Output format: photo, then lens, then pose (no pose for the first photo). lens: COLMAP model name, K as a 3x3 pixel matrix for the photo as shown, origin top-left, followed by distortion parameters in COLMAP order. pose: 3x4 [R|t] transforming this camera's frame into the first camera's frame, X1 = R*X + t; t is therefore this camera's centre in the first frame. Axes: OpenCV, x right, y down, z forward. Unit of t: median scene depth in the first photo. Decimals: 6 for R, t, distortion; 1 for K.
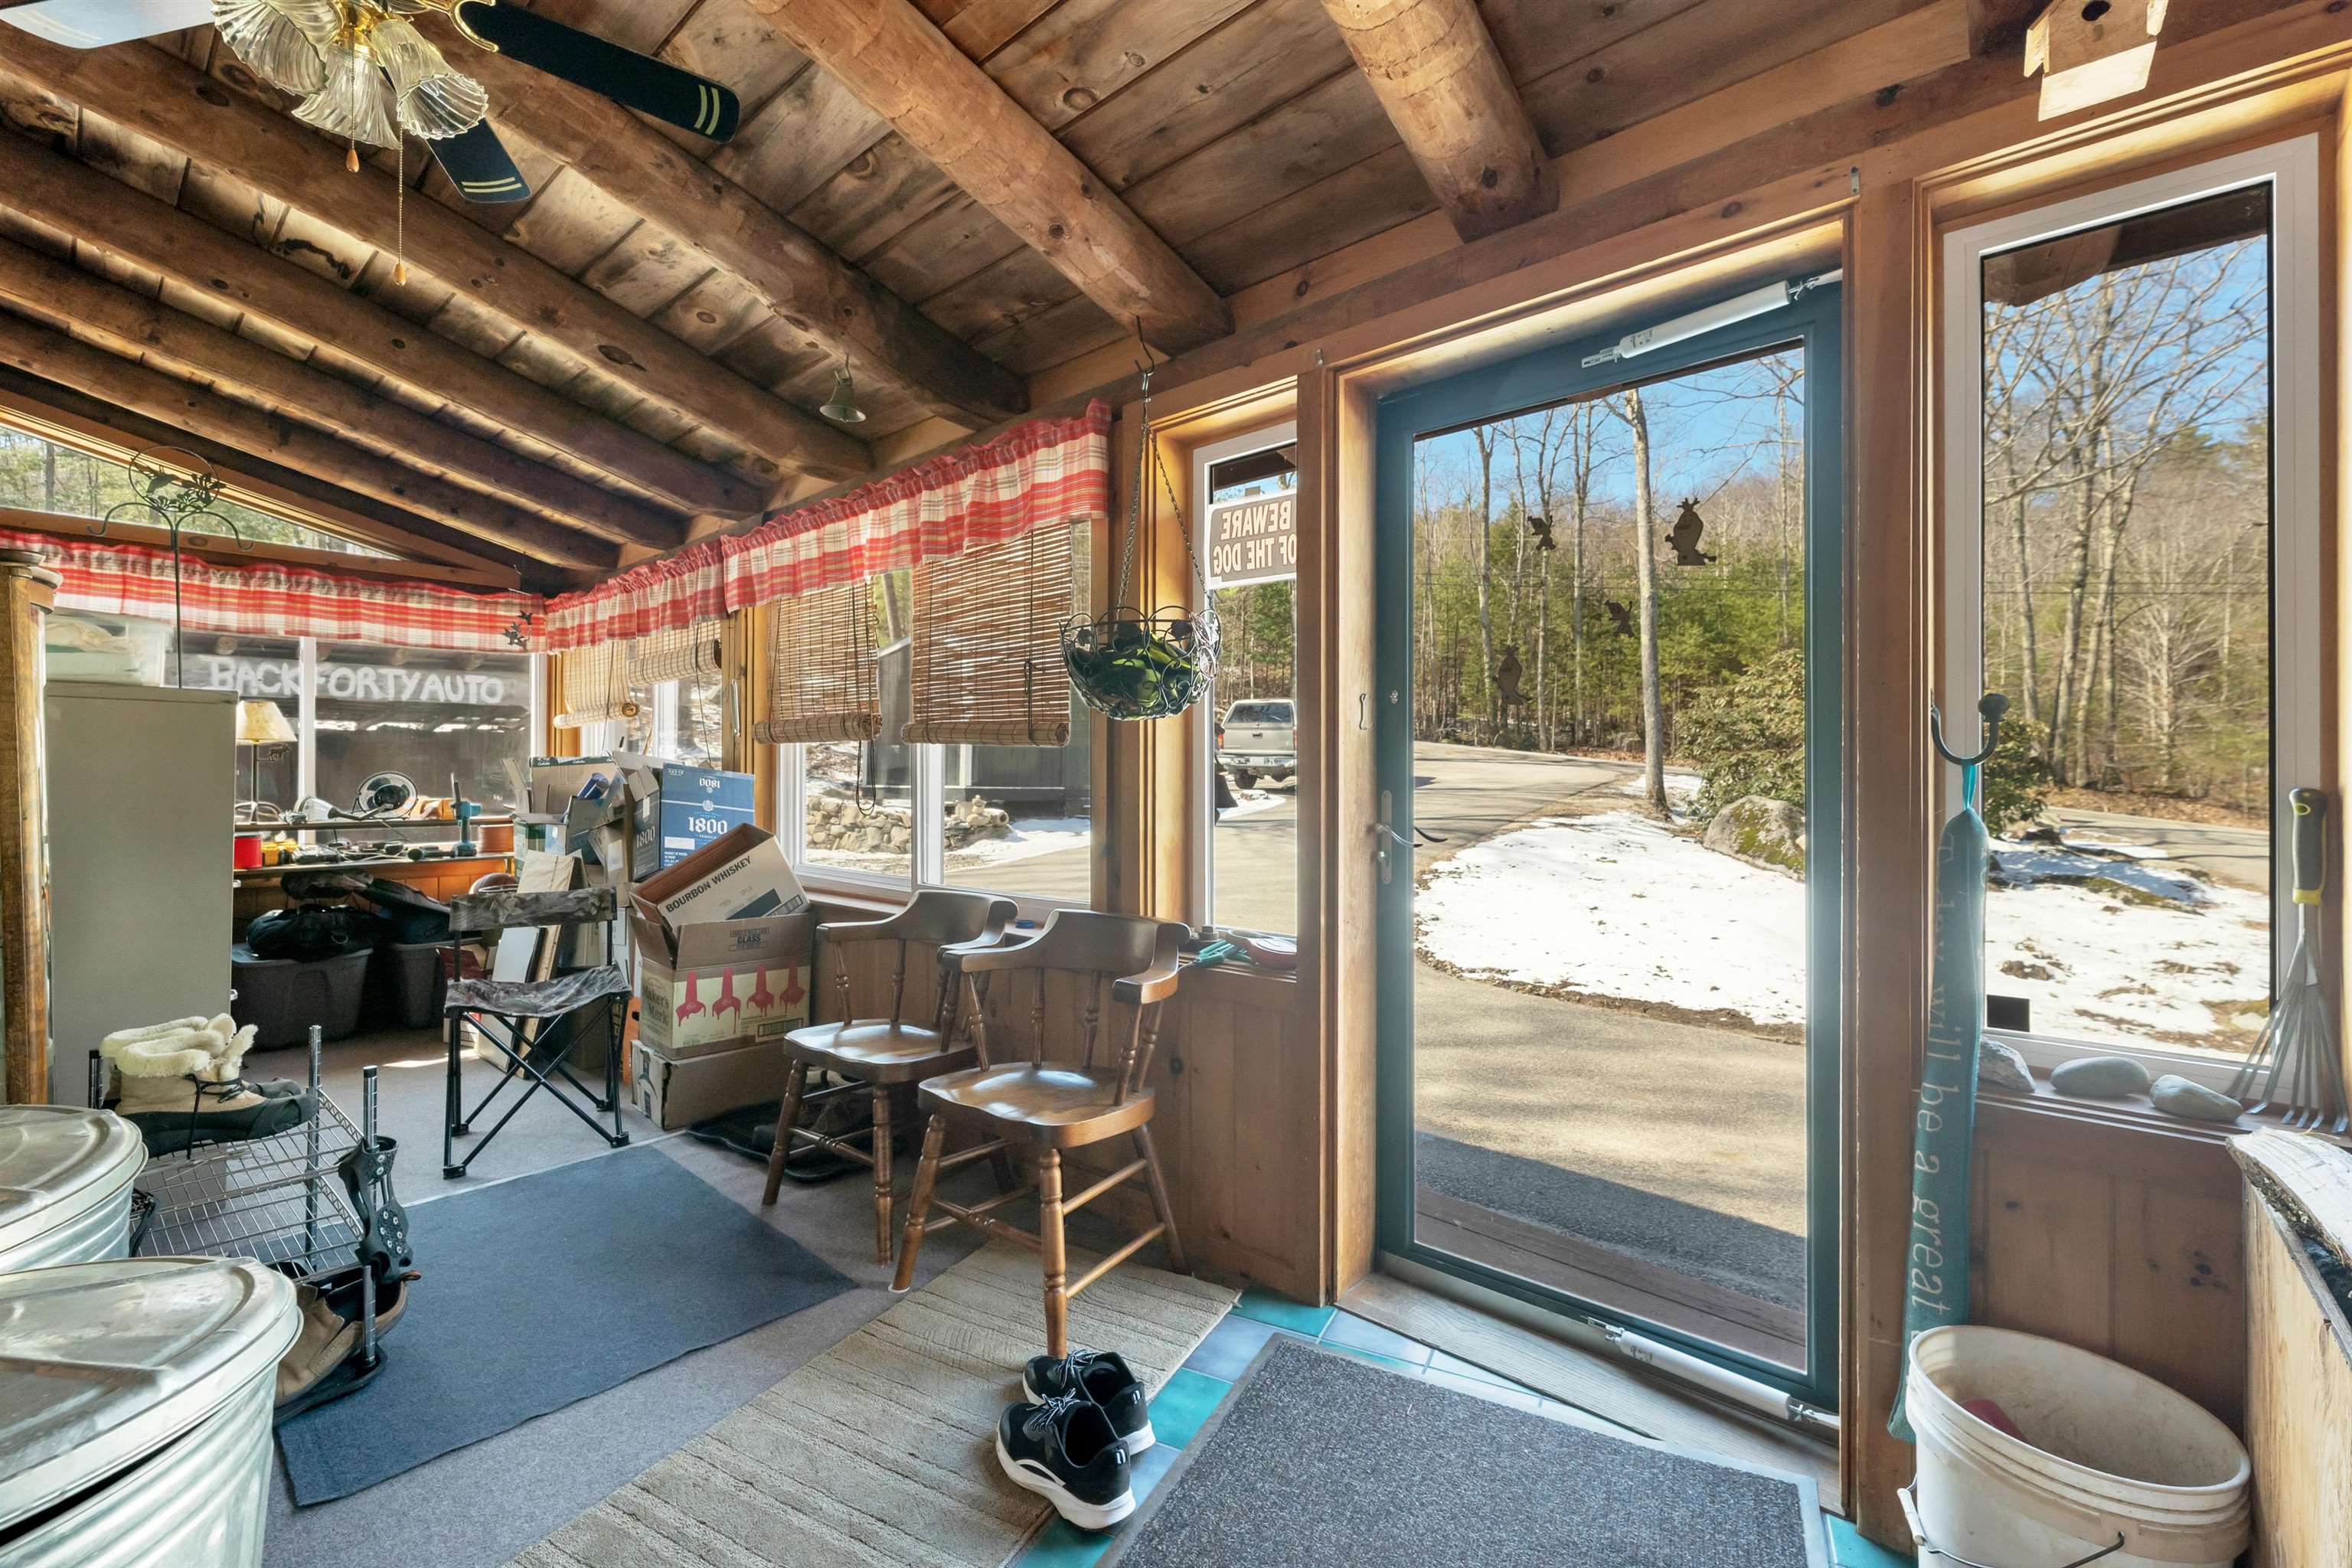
lens RADIAL K [[990.4, 0, 1183.9], [0, 990.4, 769.1], [0, 0, 1]] dist [-0.001673, -0.000408]
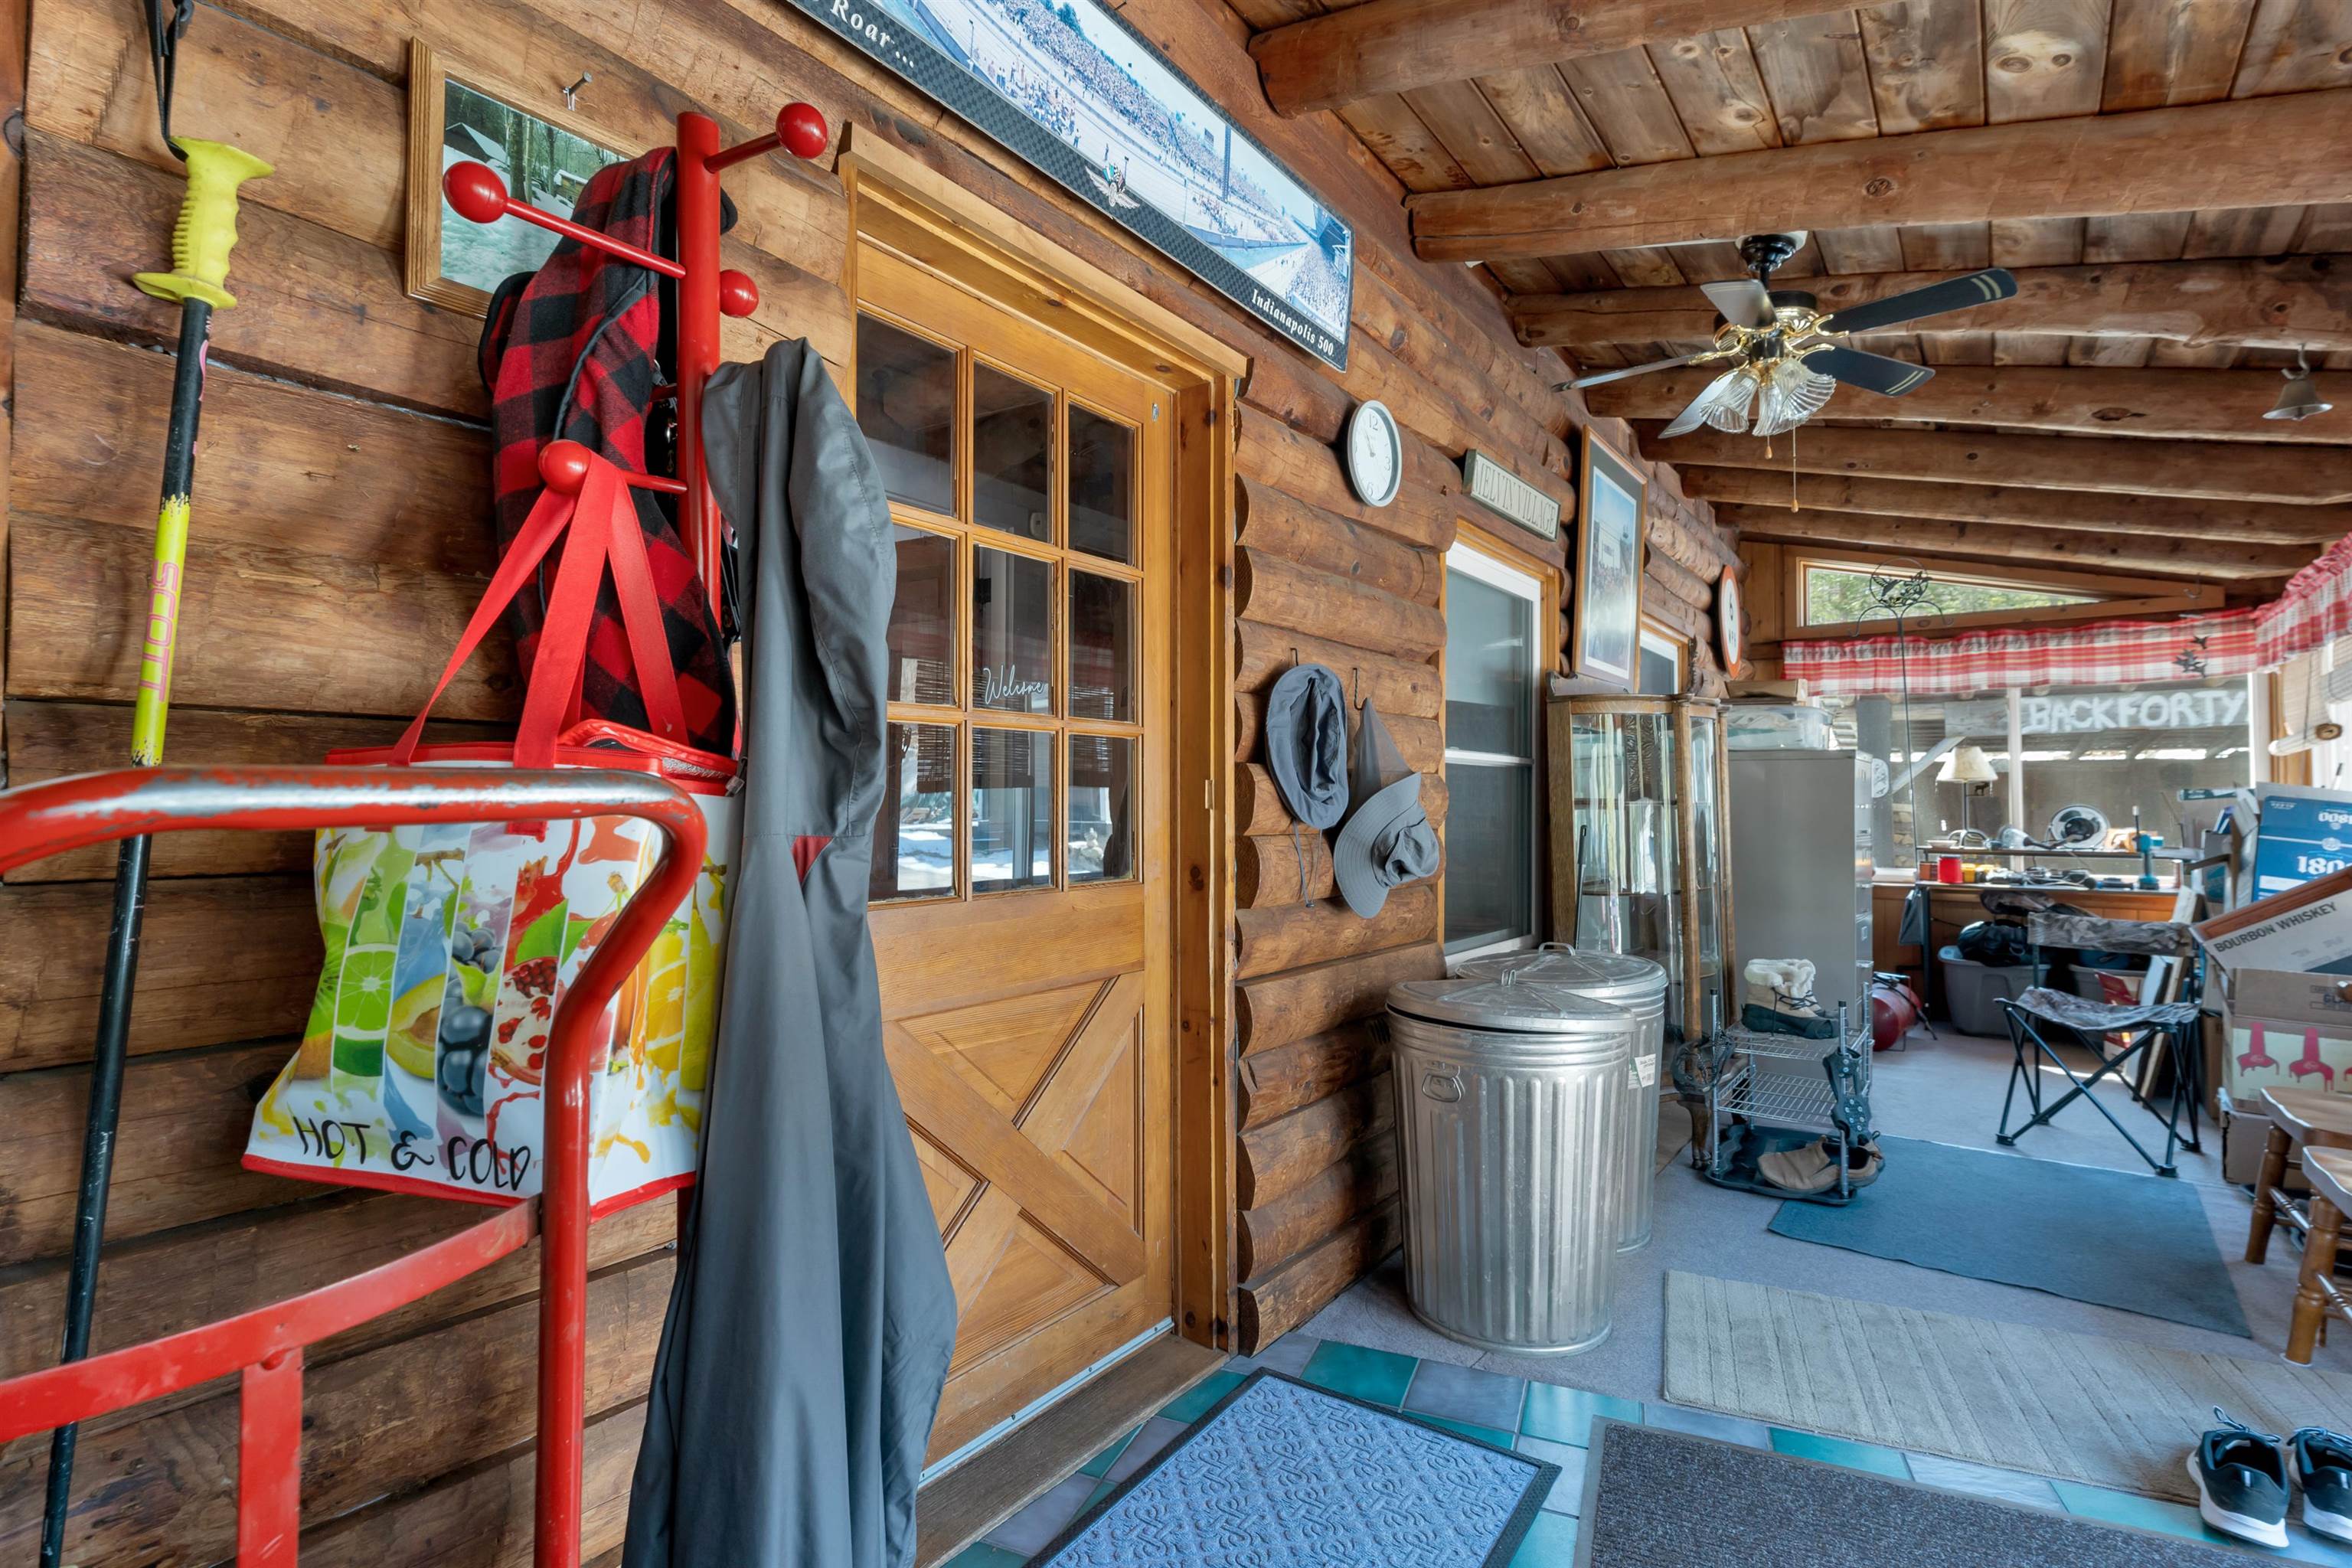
lens RADIAL K [[1202.2, 0, 1180.3], [0, 1202.2, 779.0], [0, 0, 1]] dist [-0.001823, -0.000201]
pose [[0.083821, -0.022386, -0.996229, 0.440741], [0.004954, 0.999745, -0.022048, -0.001507], [0.996469, -0.003087, 0.083911, -0.078622]]
